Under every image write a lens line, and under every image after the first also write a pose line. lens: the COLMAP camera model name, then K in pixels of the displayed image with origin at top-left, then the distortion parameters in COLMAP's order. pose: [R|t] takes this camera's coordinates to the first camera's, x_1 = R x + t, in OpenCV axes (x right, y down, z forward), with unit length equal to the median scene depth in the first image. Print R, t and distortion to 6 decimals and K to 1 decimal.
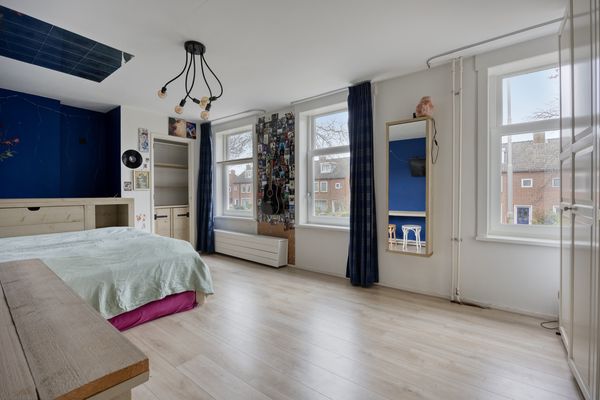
lens RADIAL K [[268.5, 0, 299.7], [0, 268.5, 198.1], [0, 0, 1]] dist [-0.005153, -0.000047]
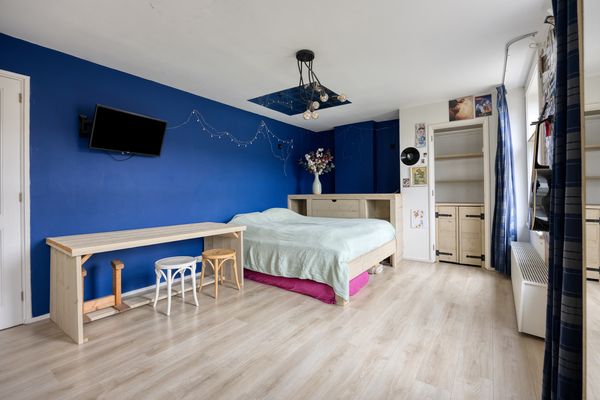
lens RADIAL K [[268.5, 0, 301.4], [0, 268.5, 194.1], [0, 0, 1]] dist [-0.005153, -0.000047]
pose [[0.043898, 0.014179, -0.998935, 0.387803], [-0.005261, 0.999889, 0.013961, -0.012412], [0.999022, 0.004643, 0.043968, 0.533973]]
